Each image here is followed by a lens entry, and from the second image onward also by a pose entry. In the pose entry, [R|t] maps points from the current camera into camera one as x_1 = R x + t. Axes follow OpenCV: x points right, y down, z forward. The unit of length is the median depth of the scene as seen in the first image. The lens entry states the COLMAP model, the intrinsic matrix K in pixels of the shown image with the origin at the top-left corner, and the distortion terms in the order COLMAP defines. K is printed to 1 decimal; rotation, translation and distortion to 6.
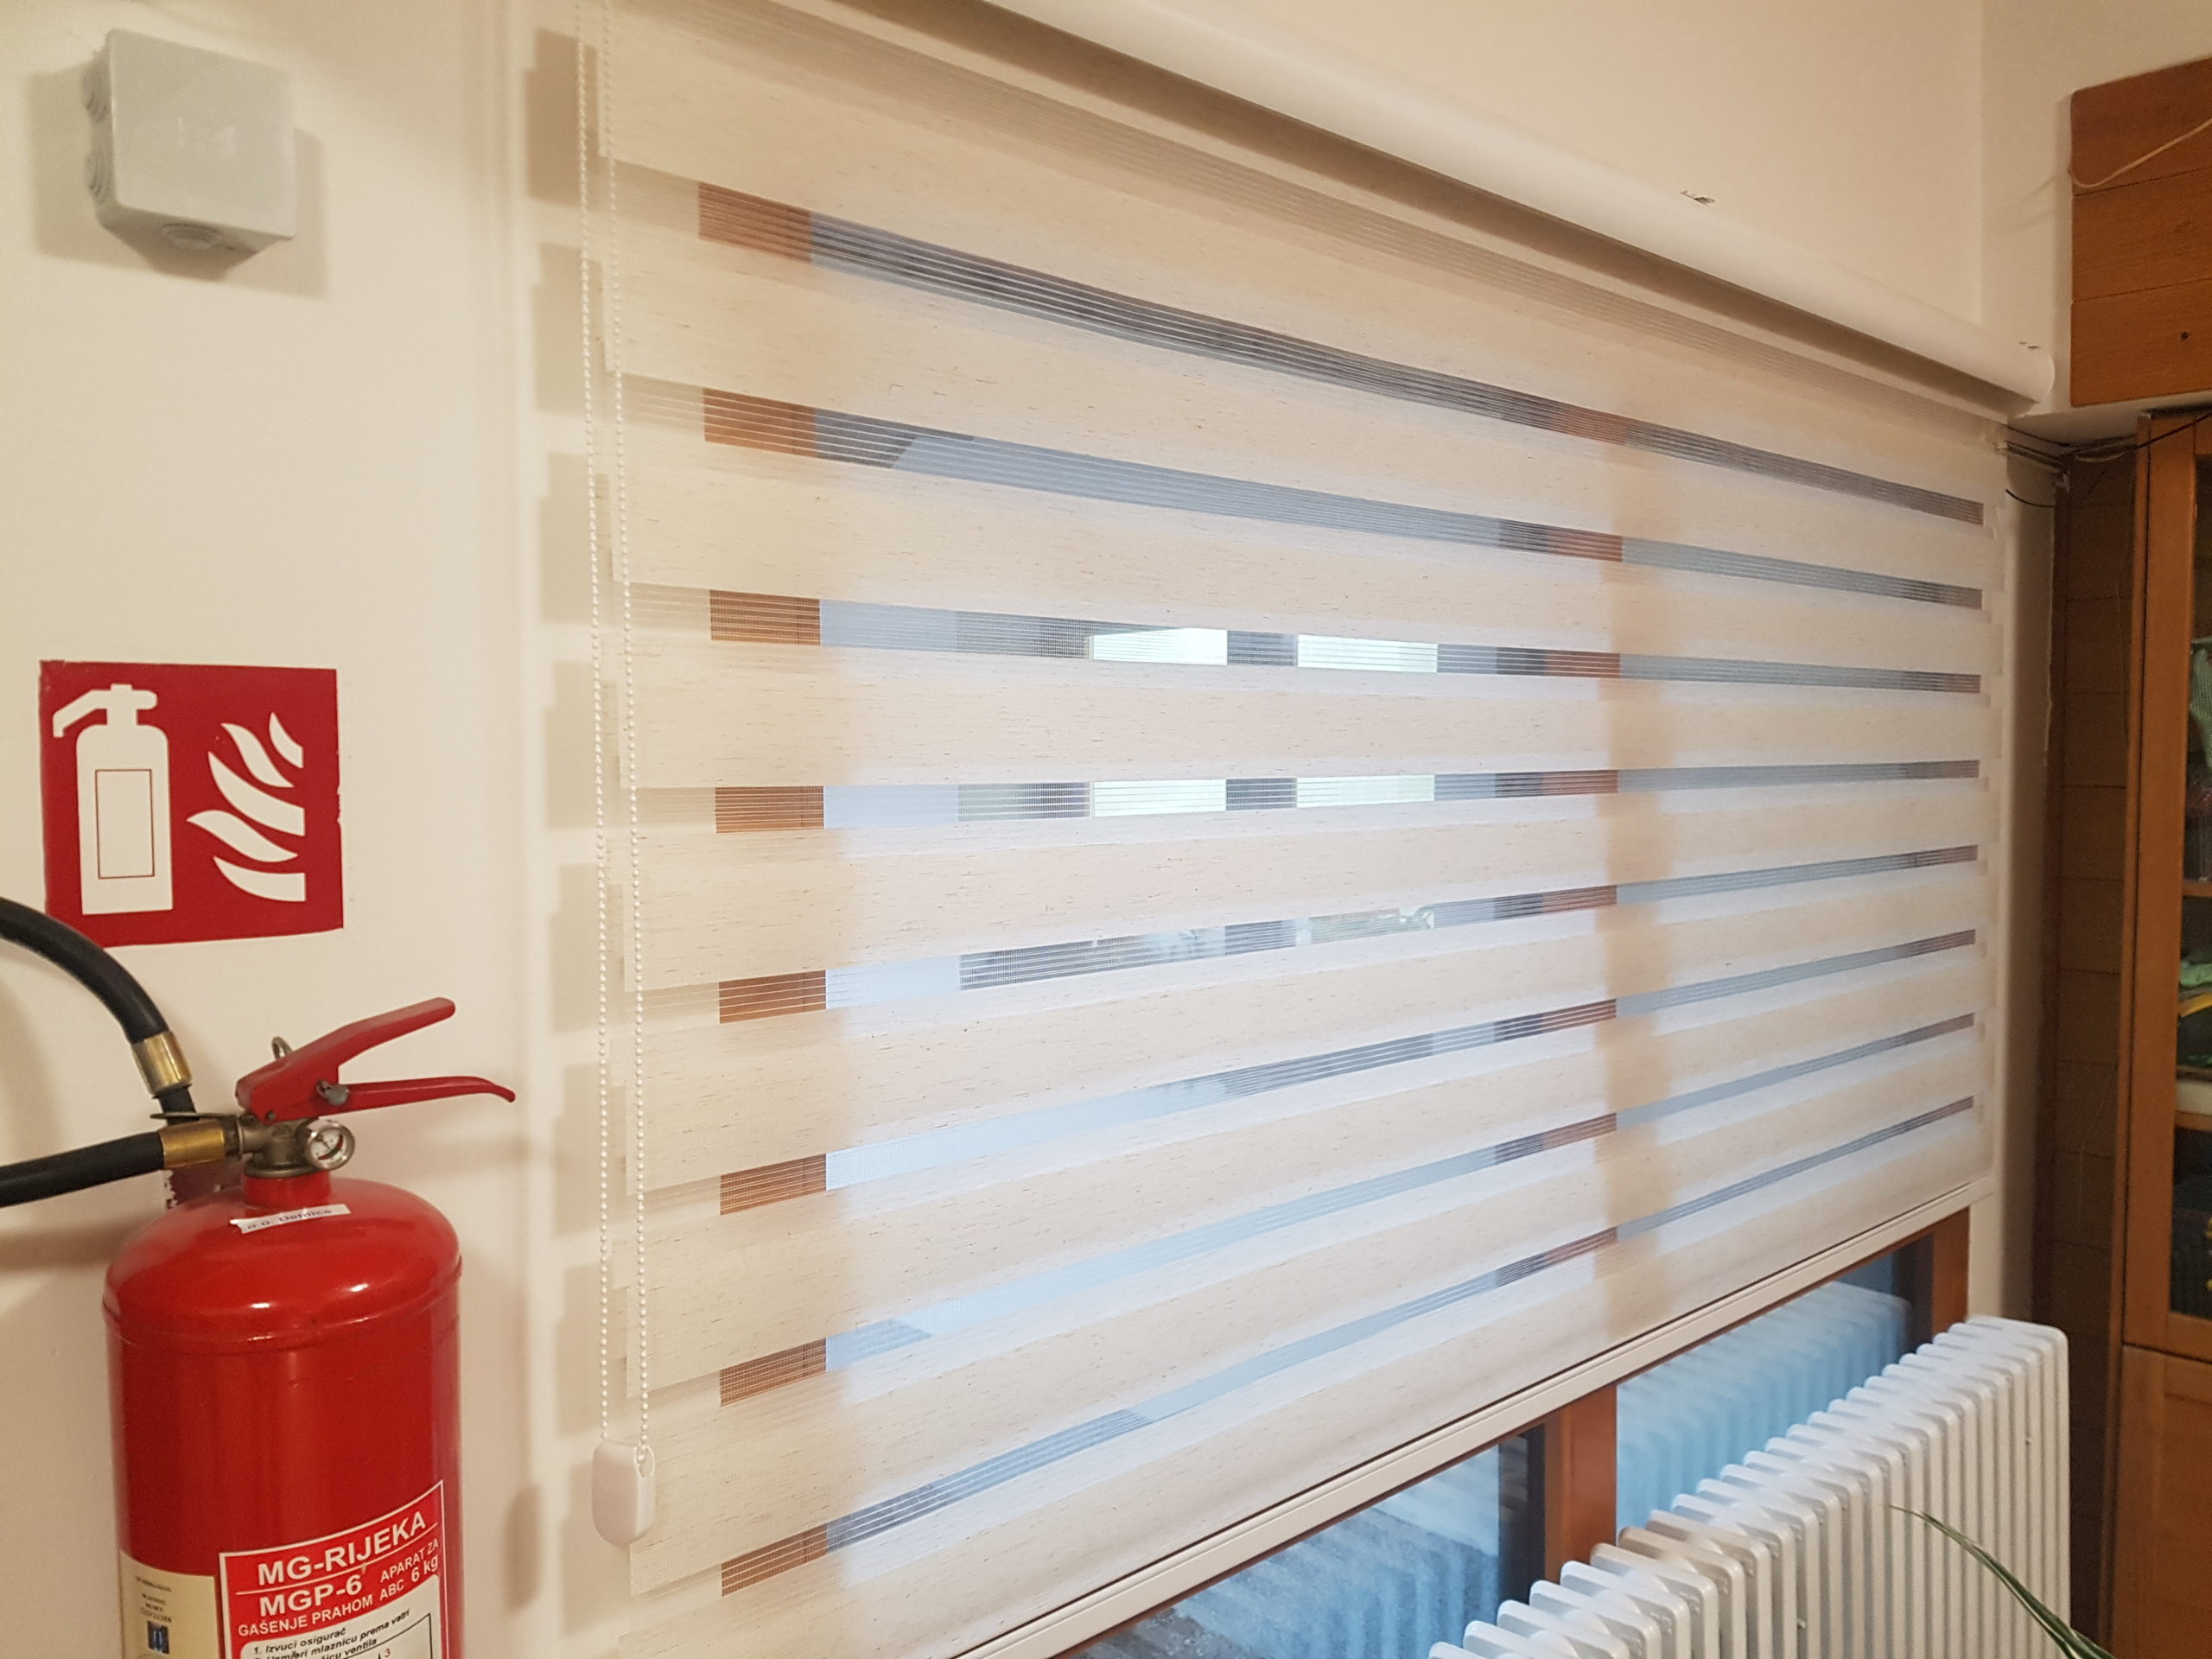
lens RADIAL K [[1761.9, 0, 1106.0], [0, 1761.9, 829.5], [0, 0, 1]] dist [0.073750, -0.116574]
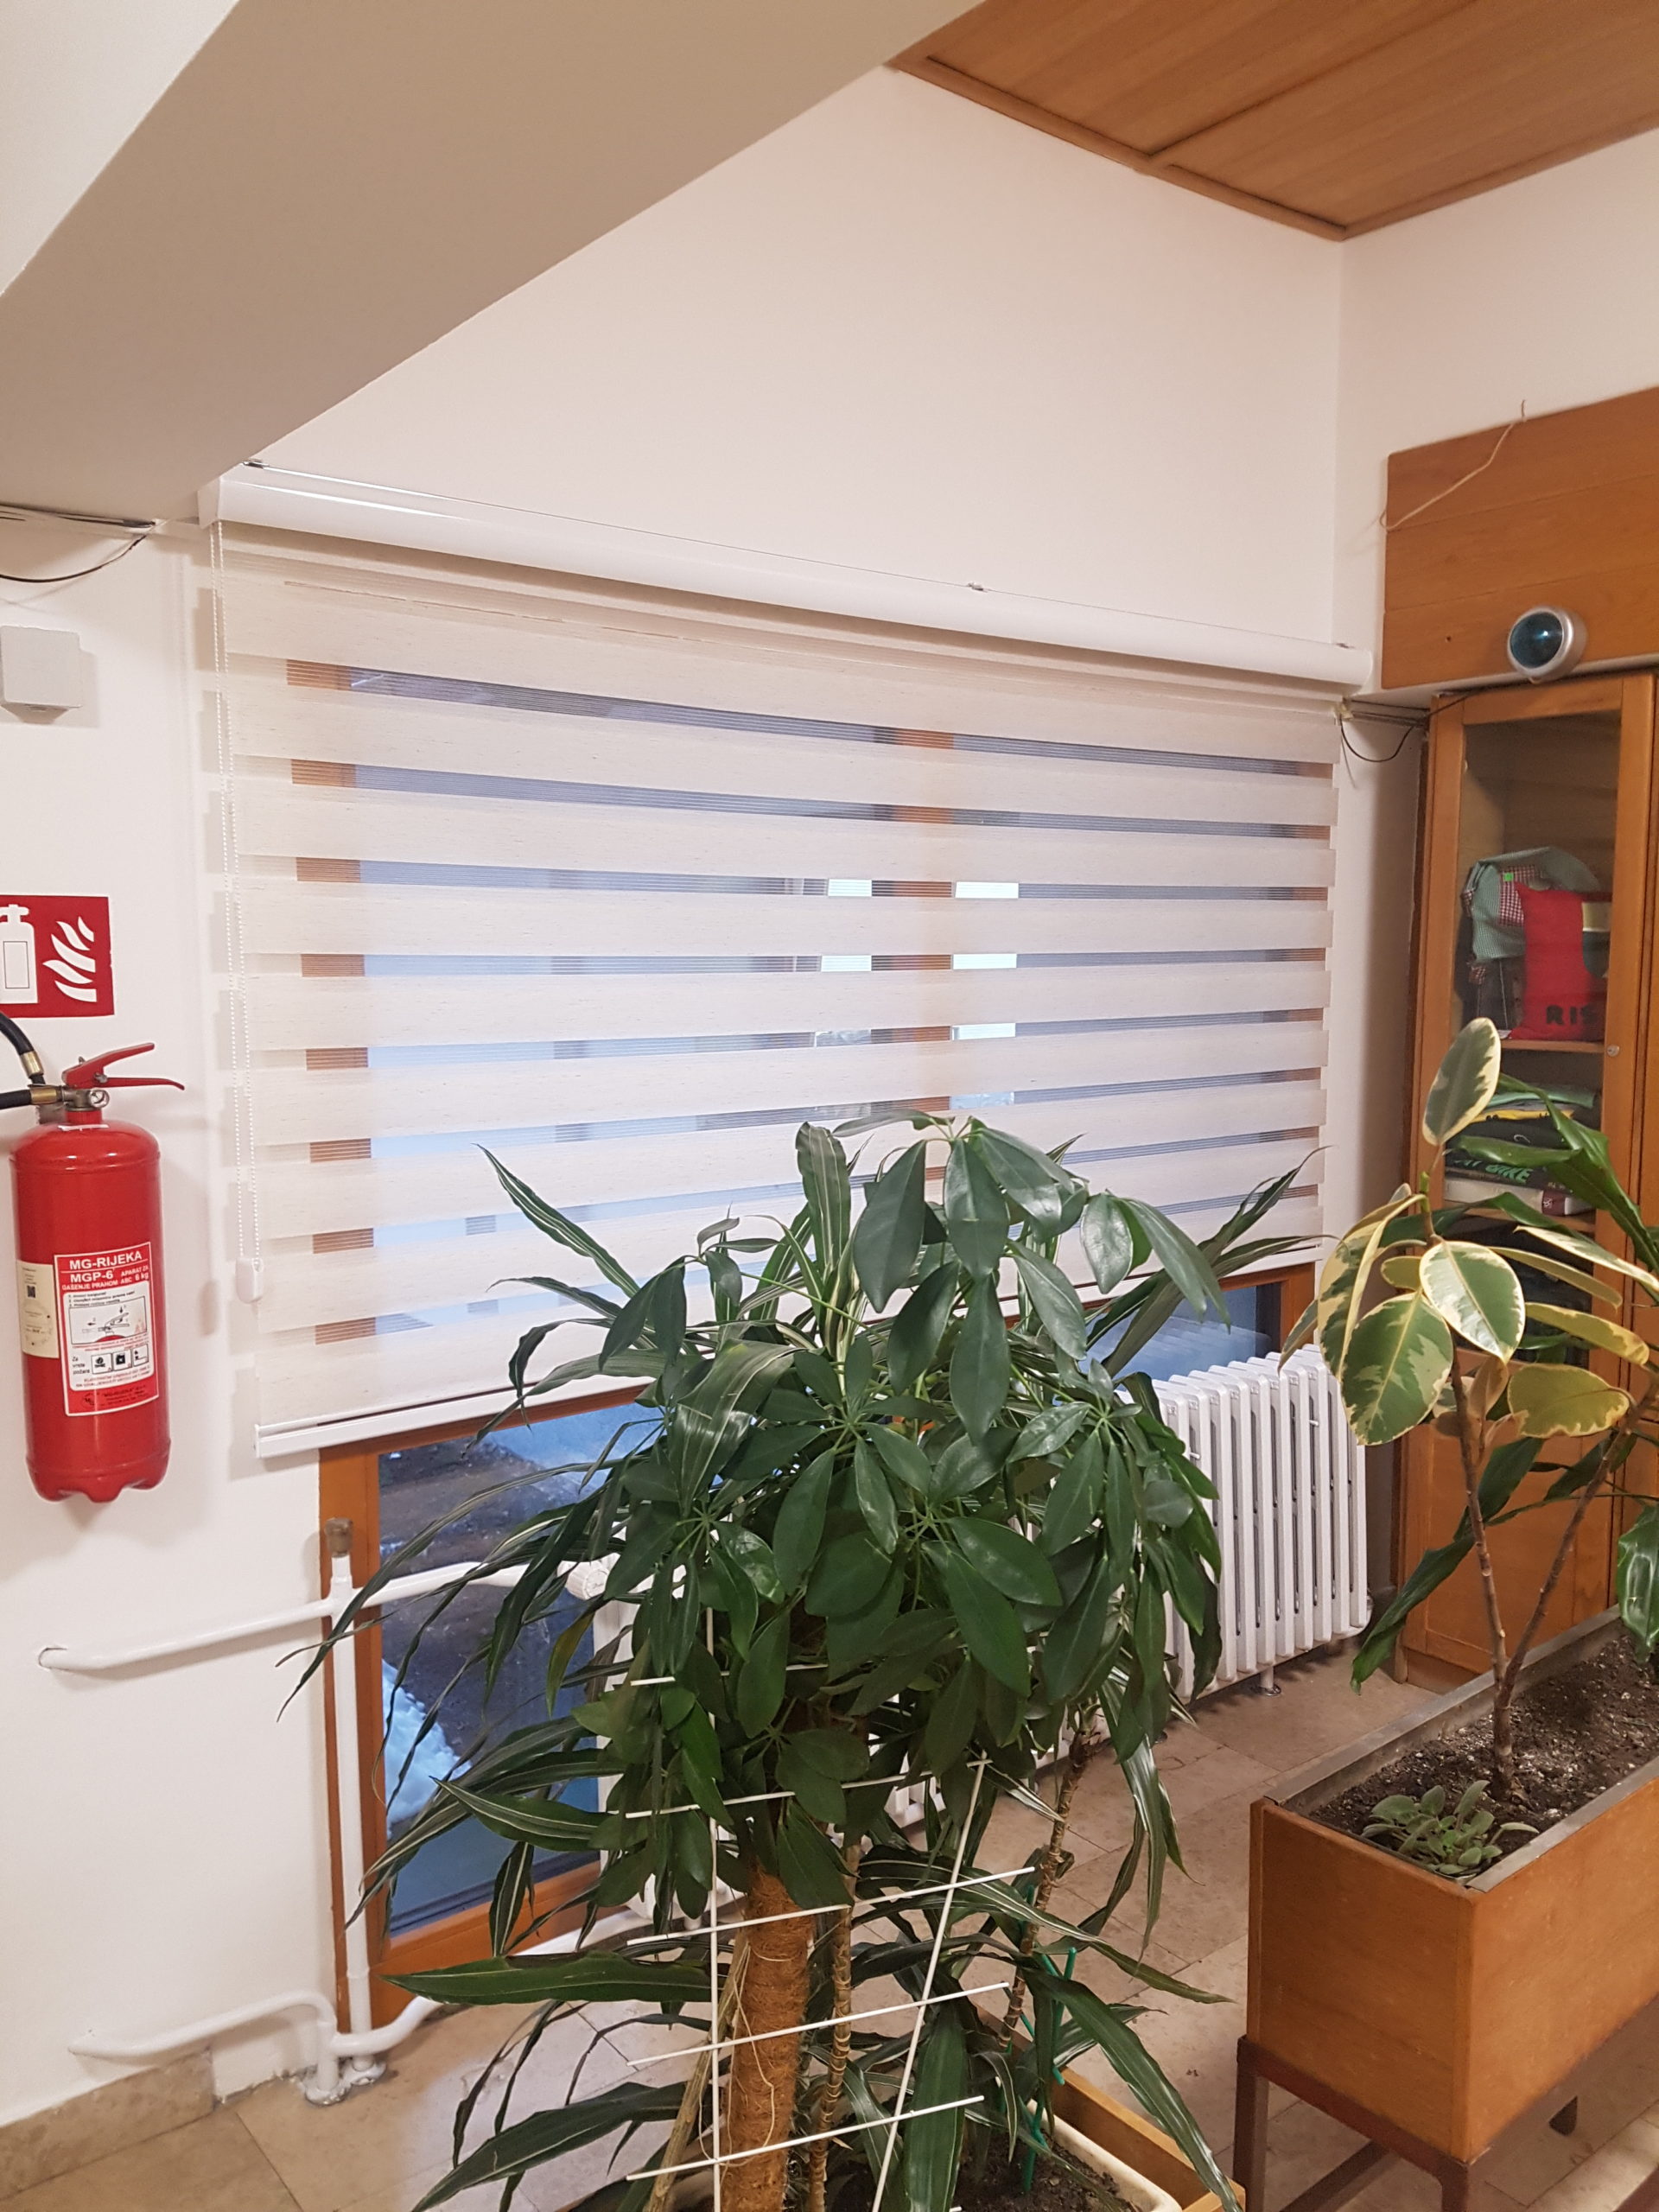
lens RADIAL K [[1761.9, 0, 828.6], [0, 1761.9, 1126.9], [0, 0, 1]] dist [0.073750, -0.116574]
pose [[0.993519, 0.003404, -0.113618, 0.722674], [0.001739, 0.998979, 0.045137, 0.099196], [0.113656, -0.045042, 0.992499, -1.124639]]
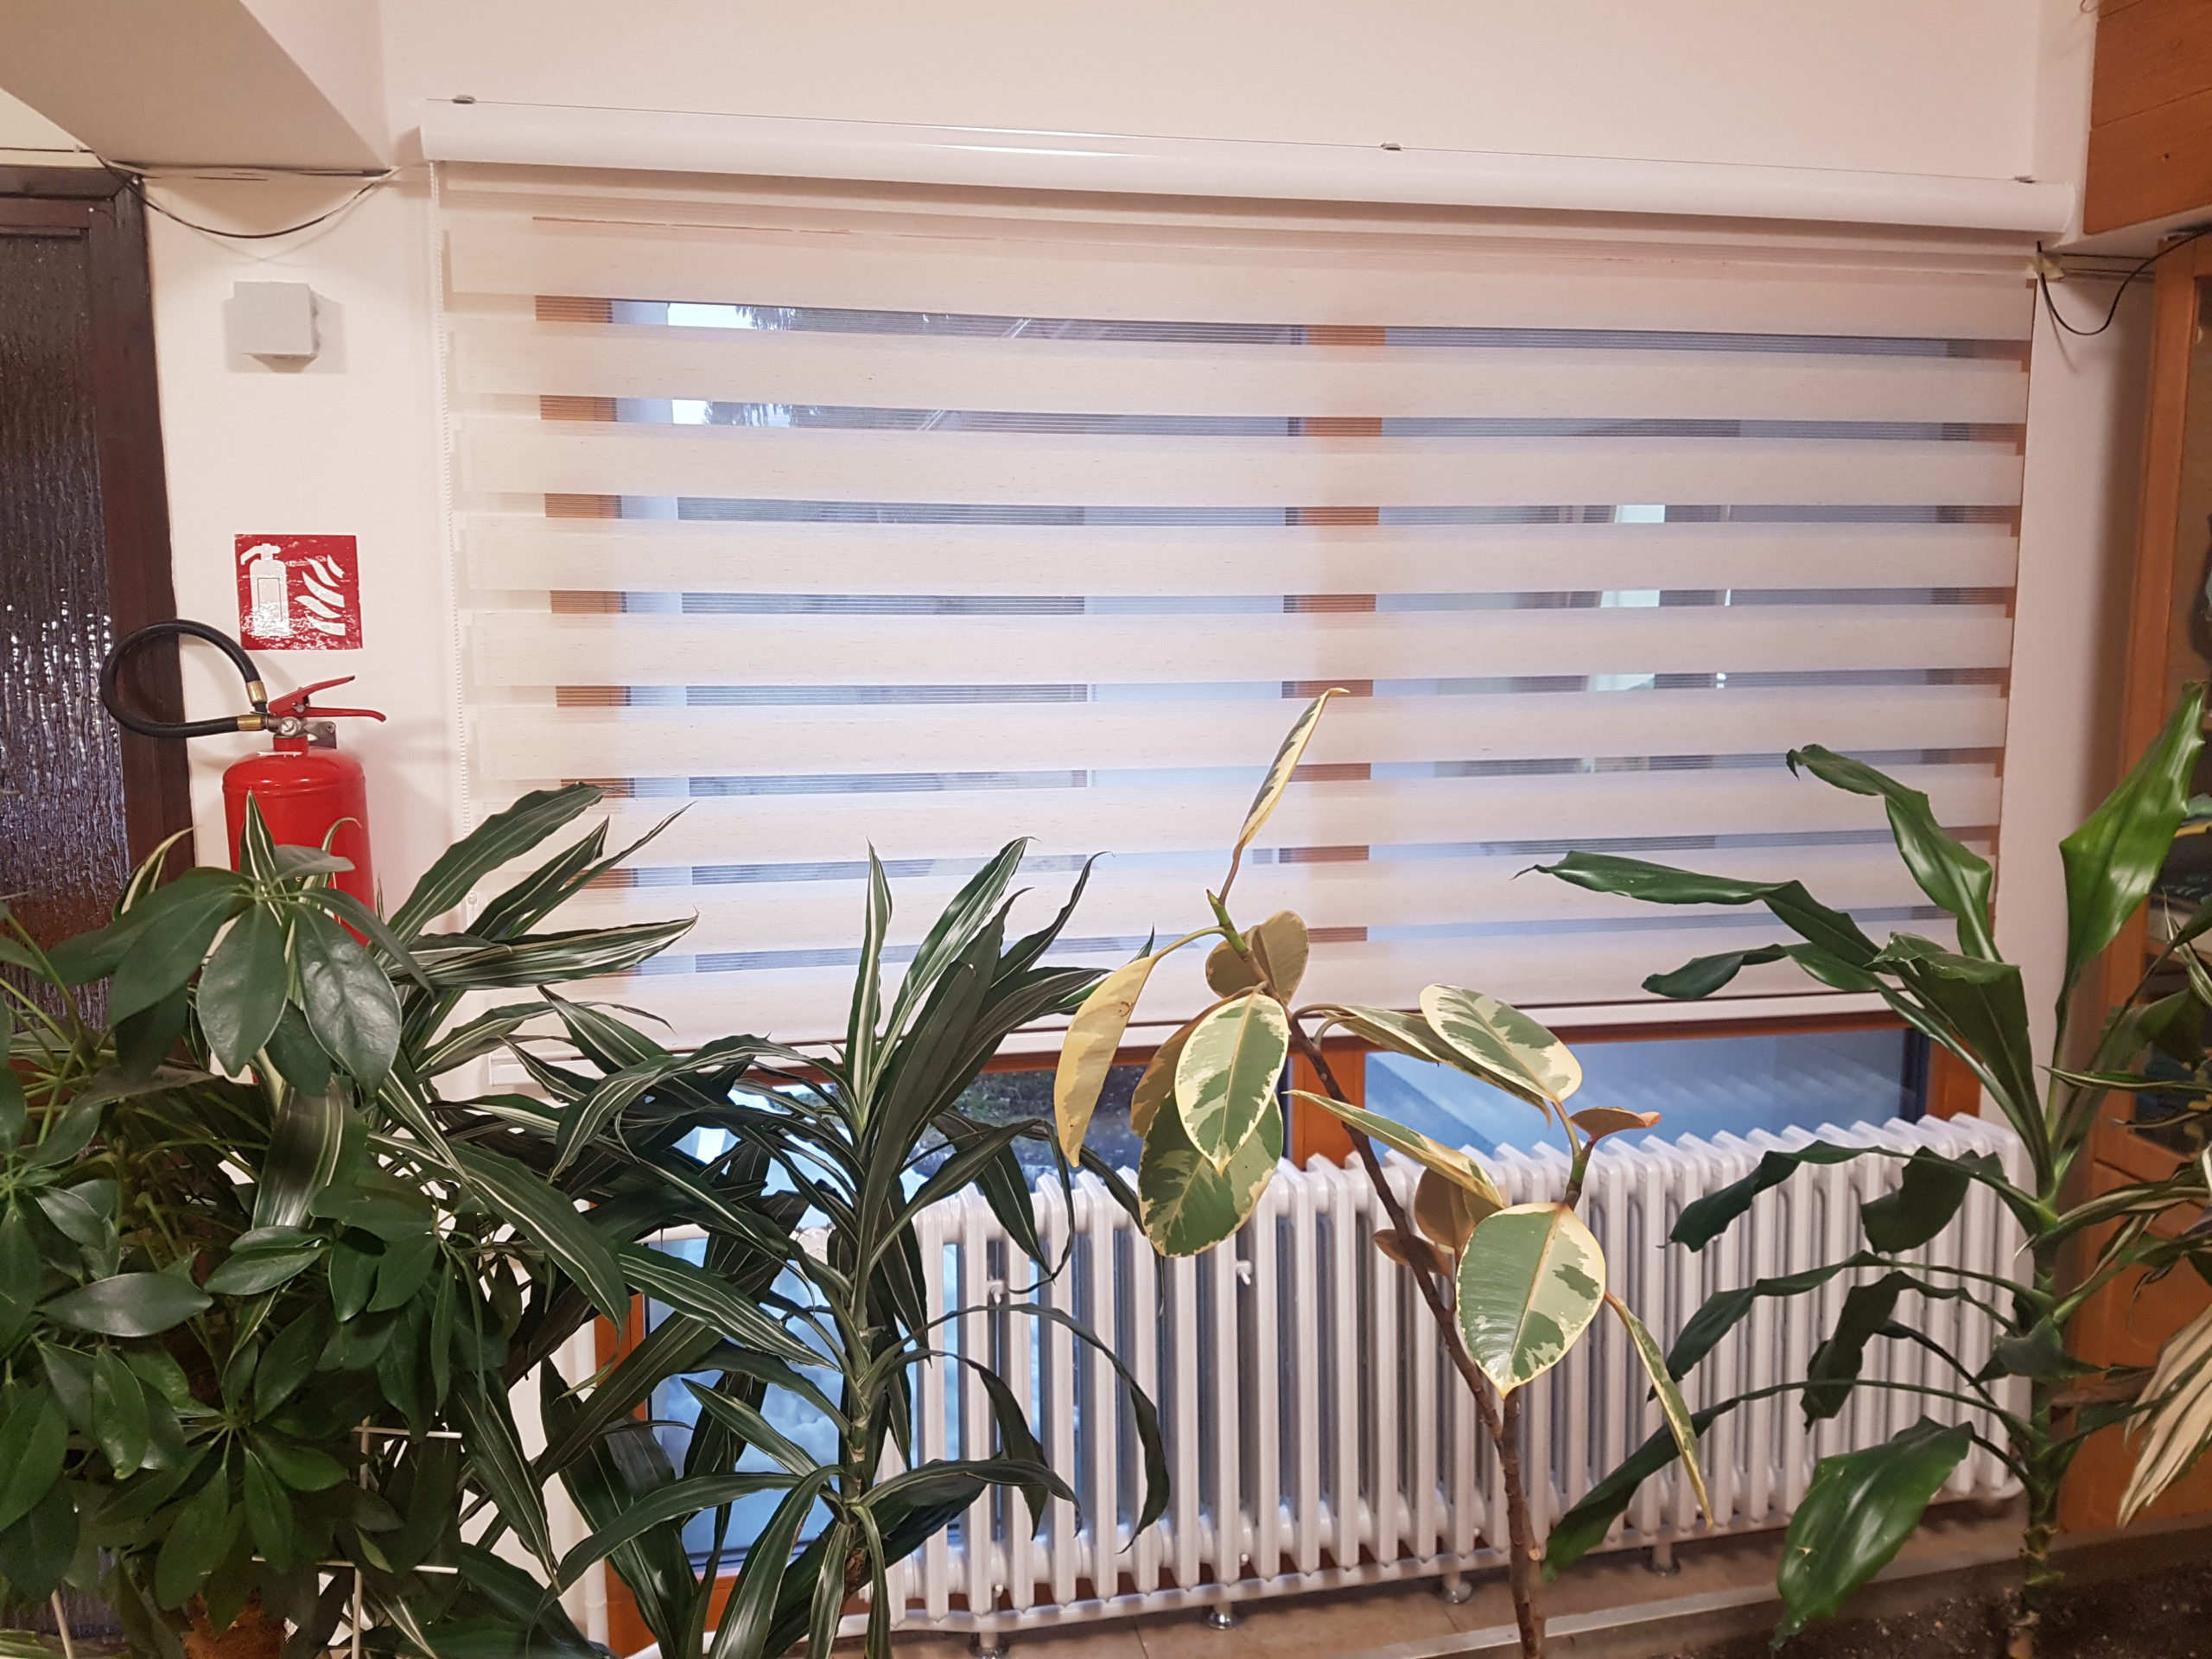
lens RADIAL K [[1761.9, 0, 1106.0], [0, 1761.9, 829.5], [0, 0, 1]] dist [0.073750, -0.116574]
pose [[0.835035, 0.069458, -0.545795, 1.721443], [-0.026702, 0.995947, 0.085892, 0.067783], [0.549549, -0.057149, 0.833505, -0.427770]]
